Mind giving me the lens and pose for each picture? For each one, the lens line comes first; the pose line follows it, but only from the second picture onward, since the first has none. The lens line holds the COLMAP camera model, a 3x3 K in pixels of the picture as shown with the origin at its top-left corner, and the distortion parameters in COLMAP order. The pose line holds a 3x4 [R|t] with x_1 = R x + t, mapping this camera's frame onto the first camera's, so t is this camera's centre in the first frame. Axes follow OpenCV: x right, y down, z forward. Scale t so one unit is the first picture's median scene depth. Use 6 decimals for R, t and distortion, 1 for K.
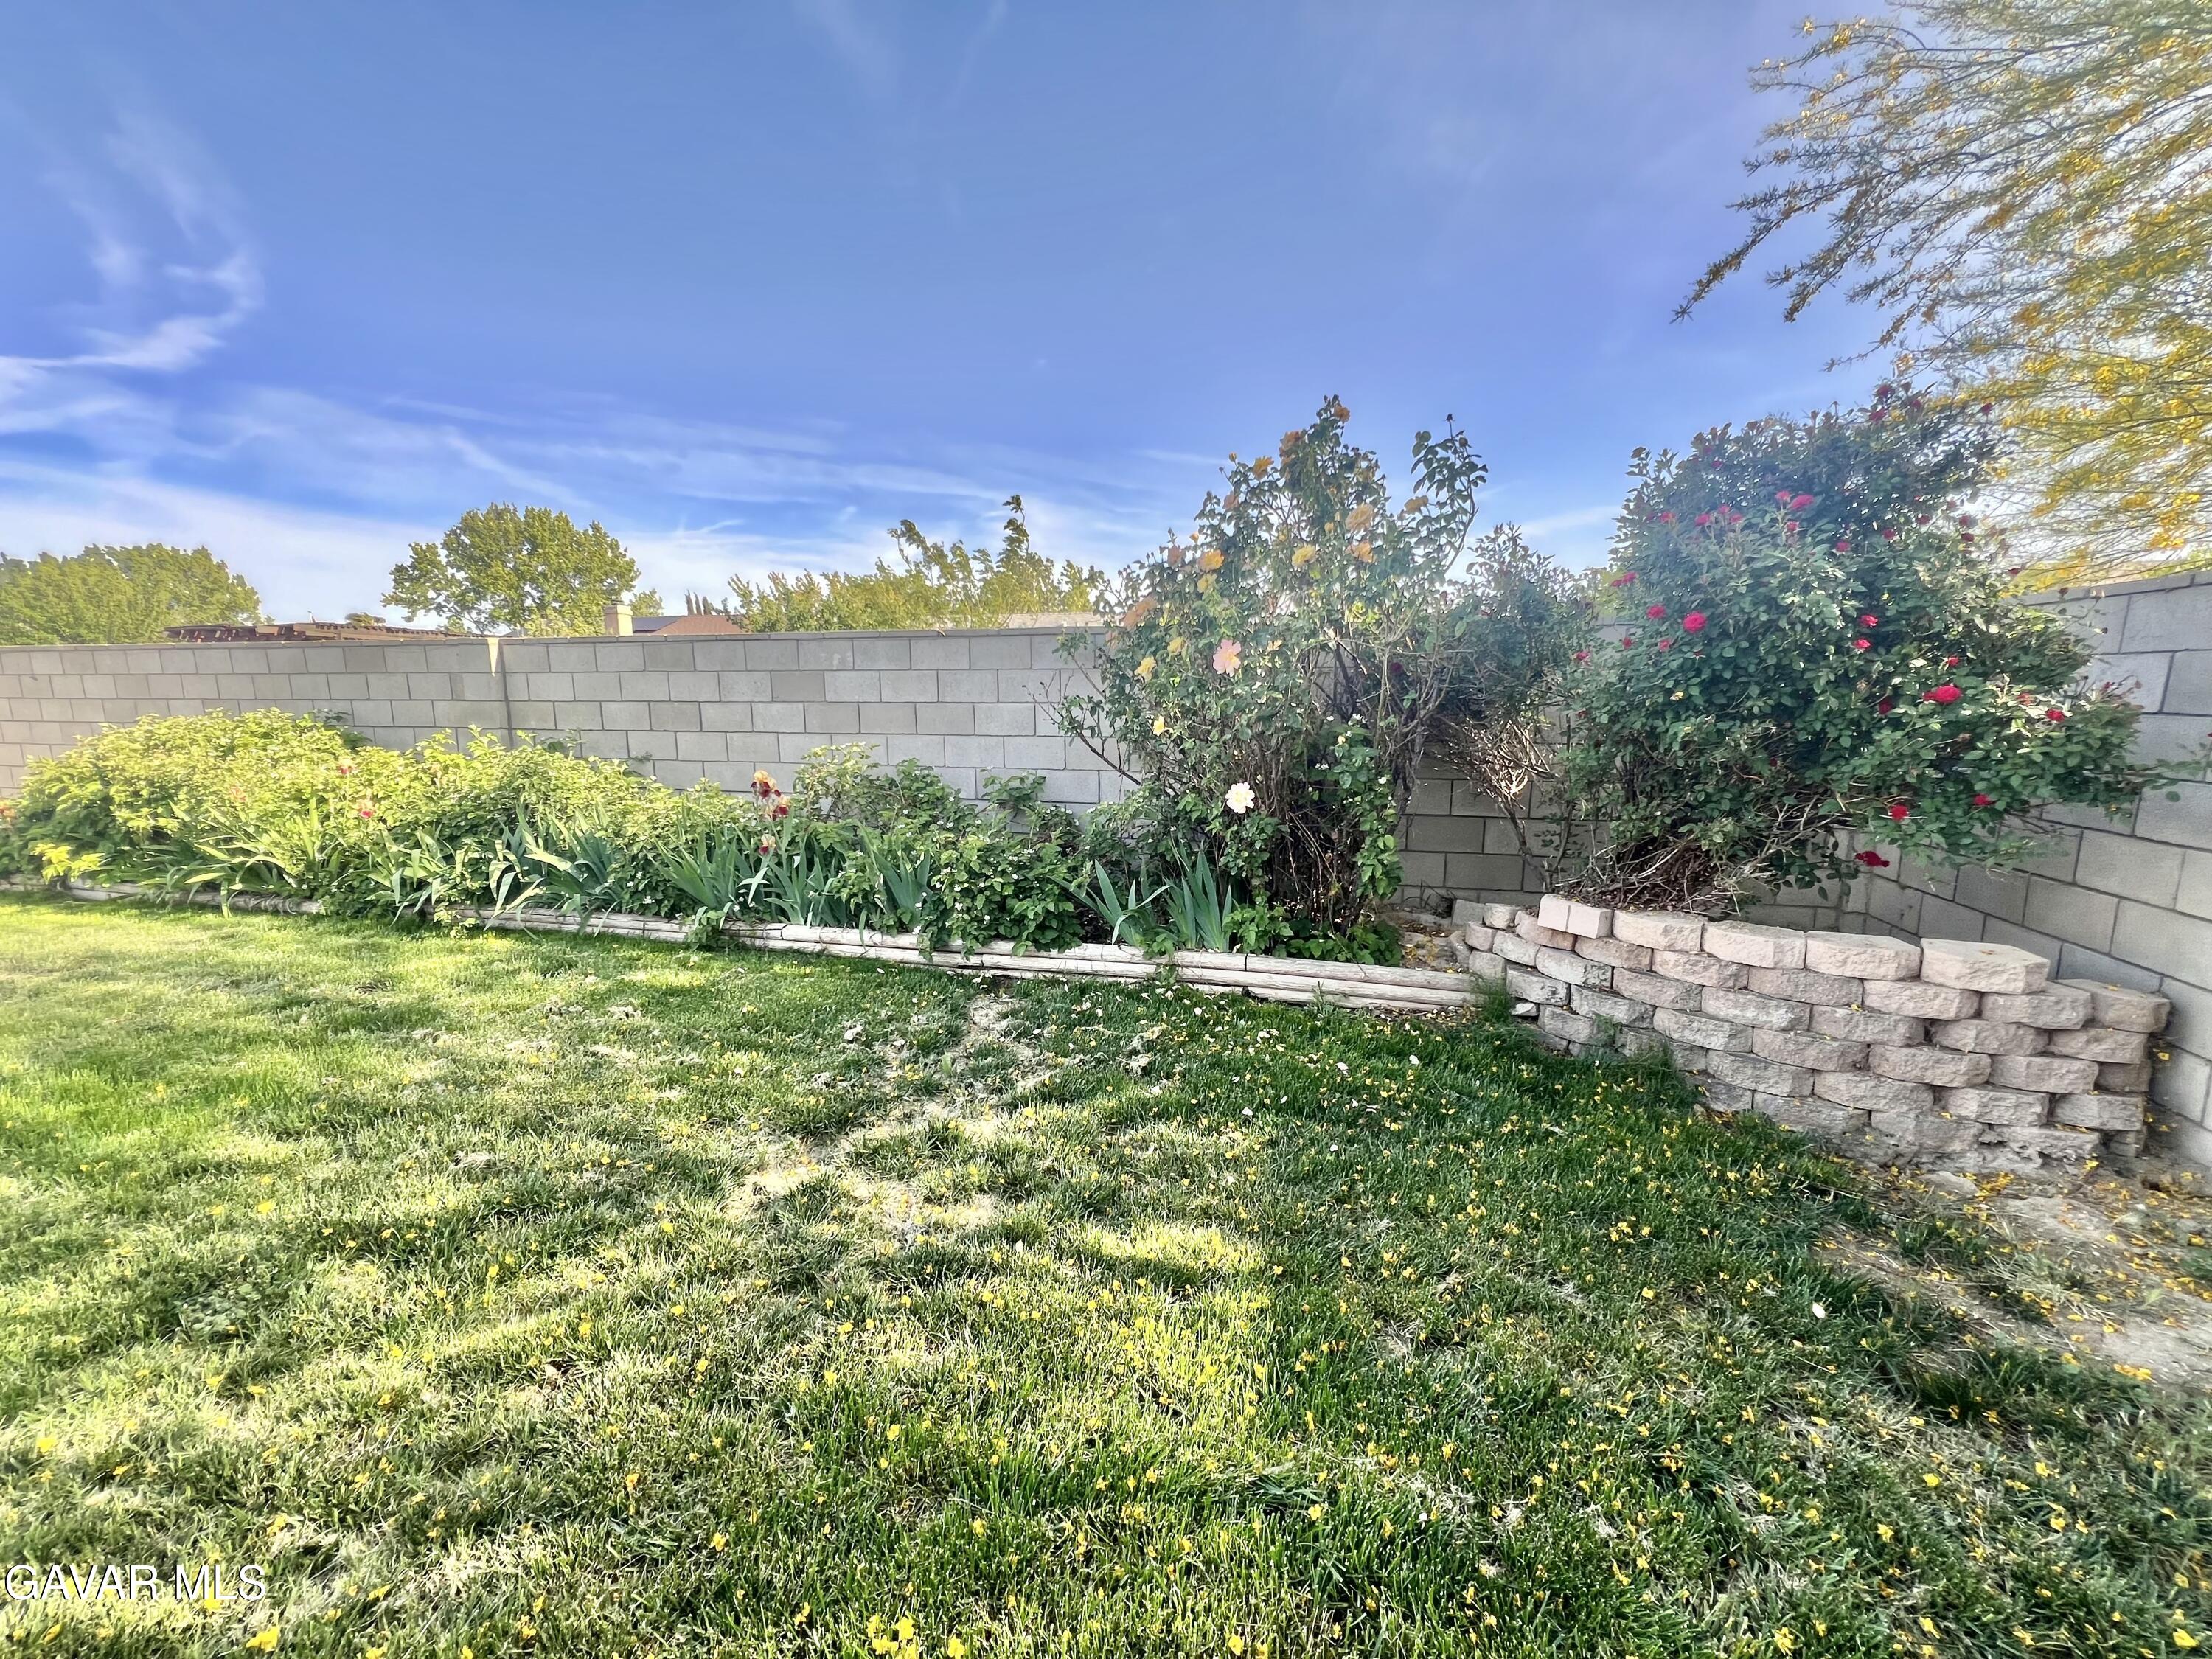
lens RADIAL K [[878.3, 0, 1106.0], [0, 878.3, 829.5], [0, 0, 1]] dist [-0.002167, -0.000369]
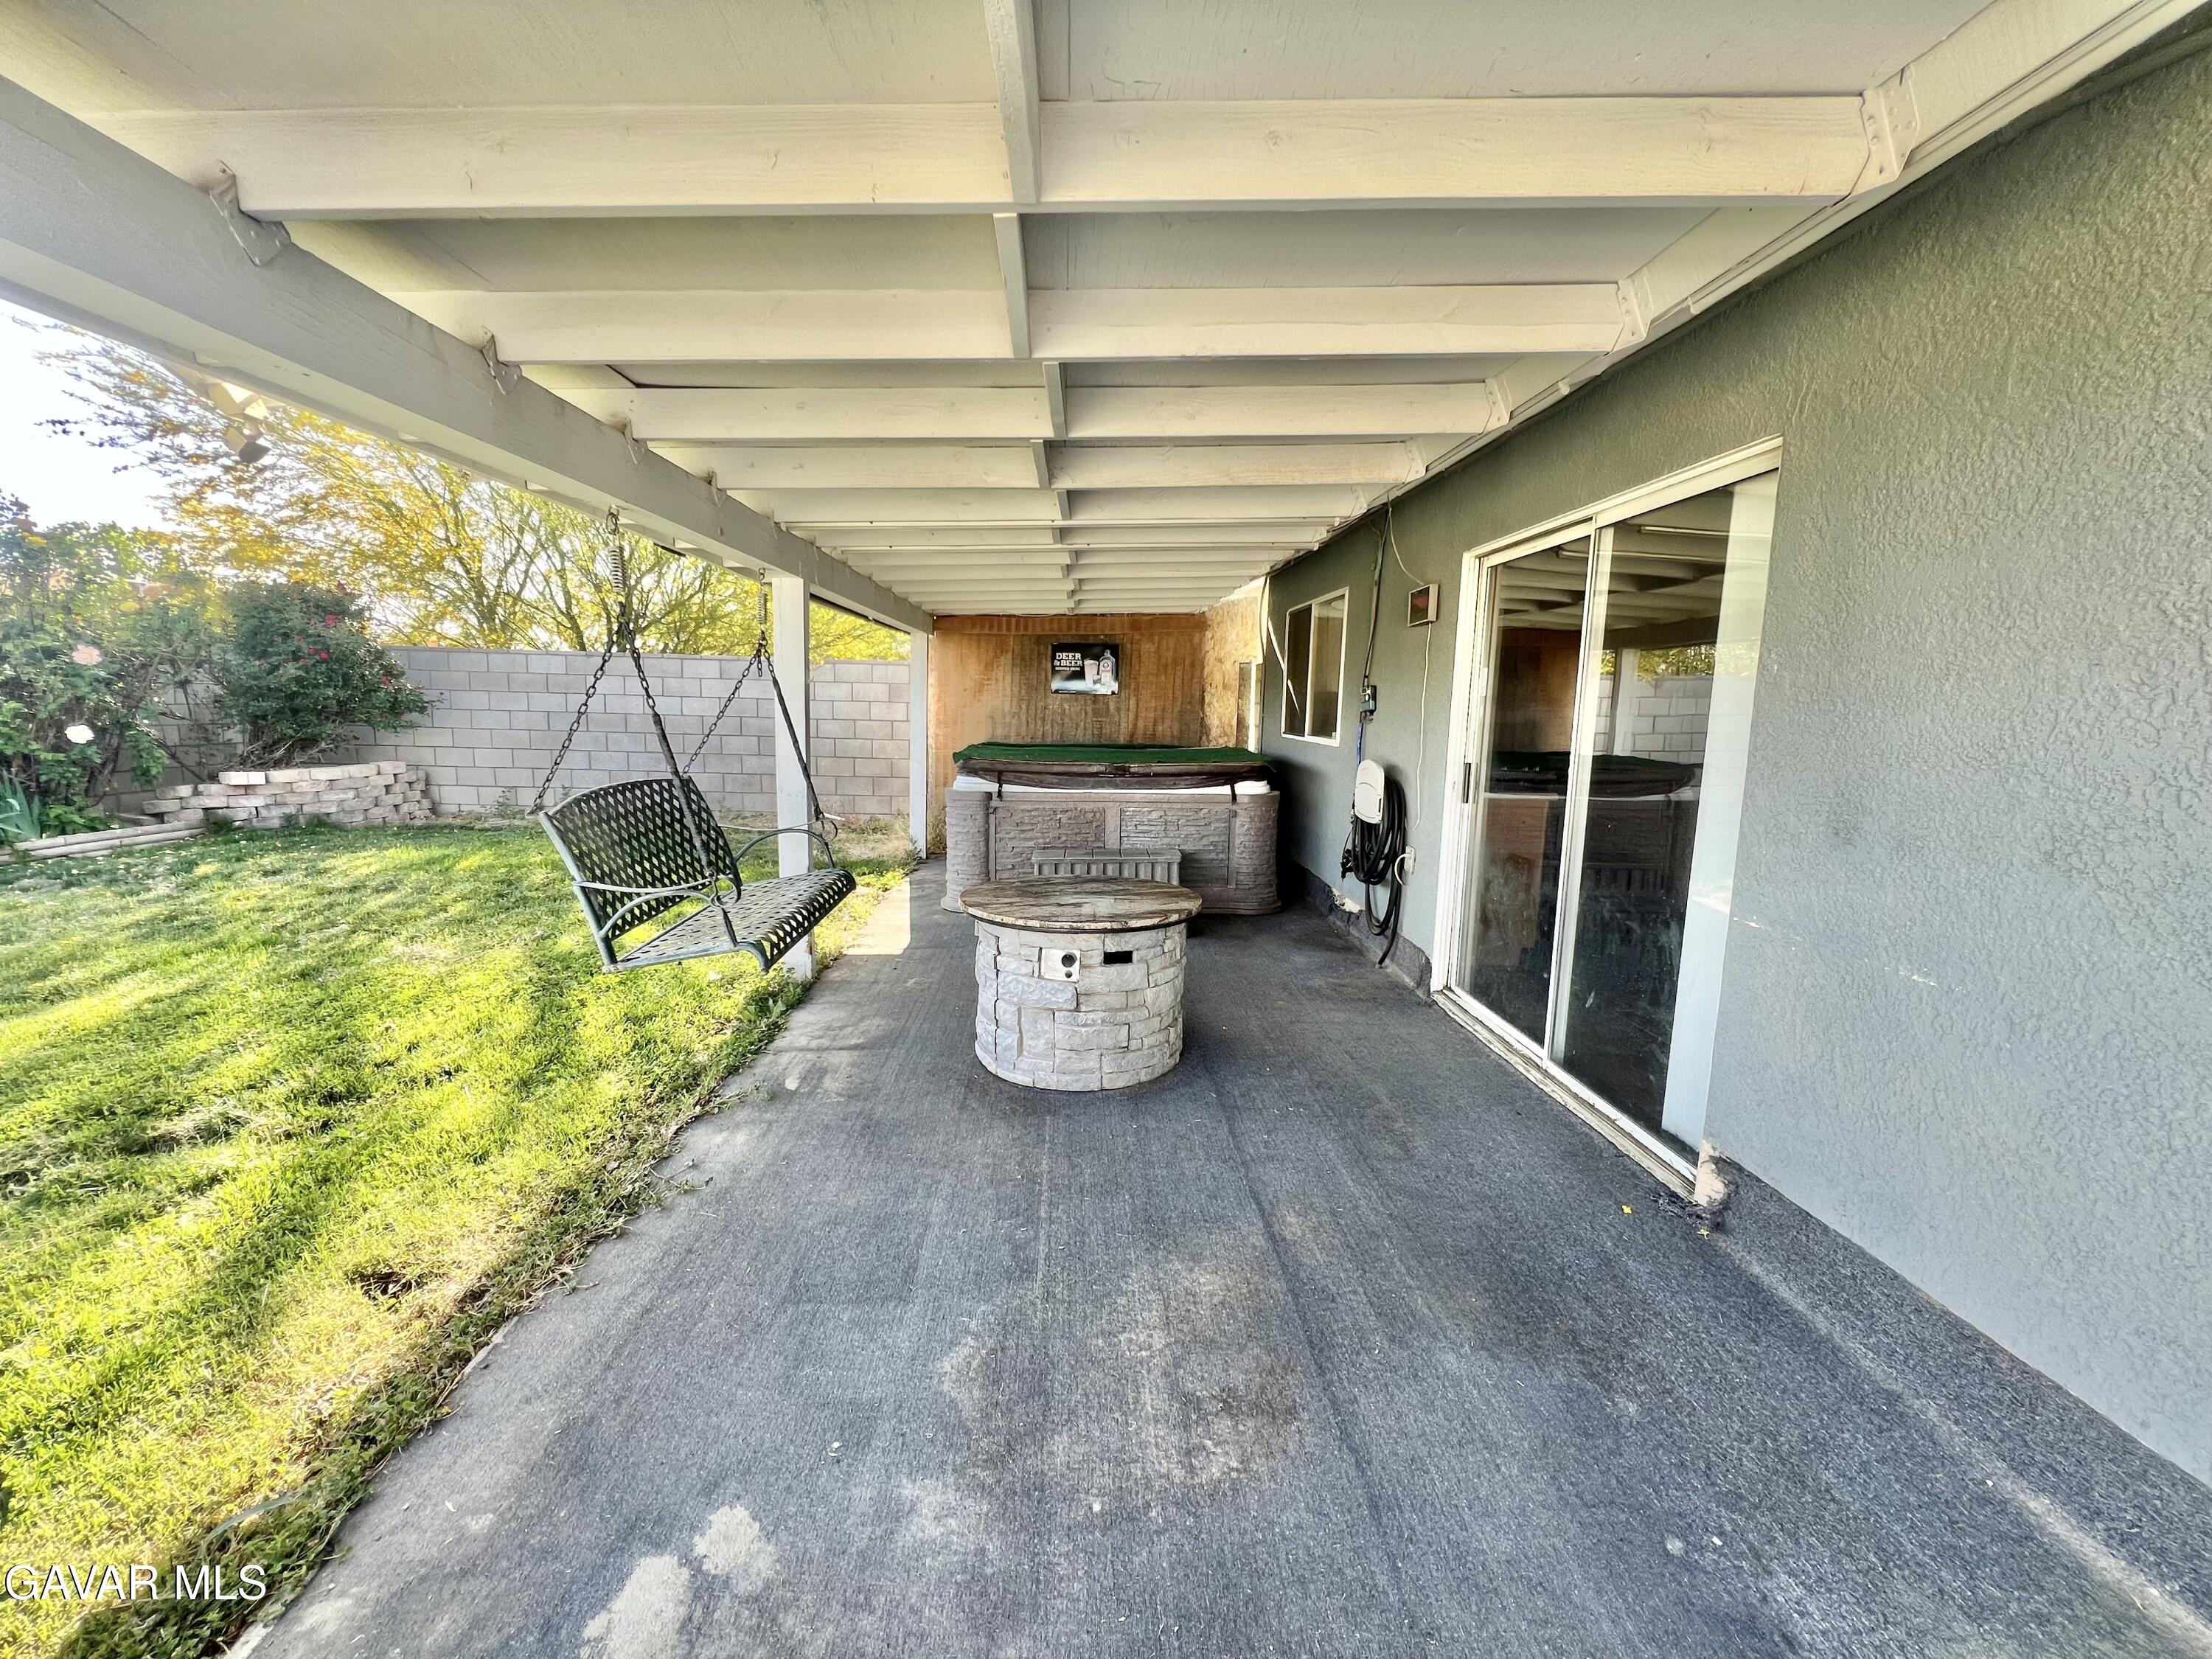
lens RADIAL K [[878.3, 0, 1106.0], [0, 878.3, 829.5], [0, 0, 1]] dist [-0.002167, -0.000369]
pose [[-0.293575, -0.145541, 0.944792, -2.676725], [0.128067, 0.973444, 0.189749, 0.100635], [-0.947318, 0.176702, -0.267140, -0.542528]]
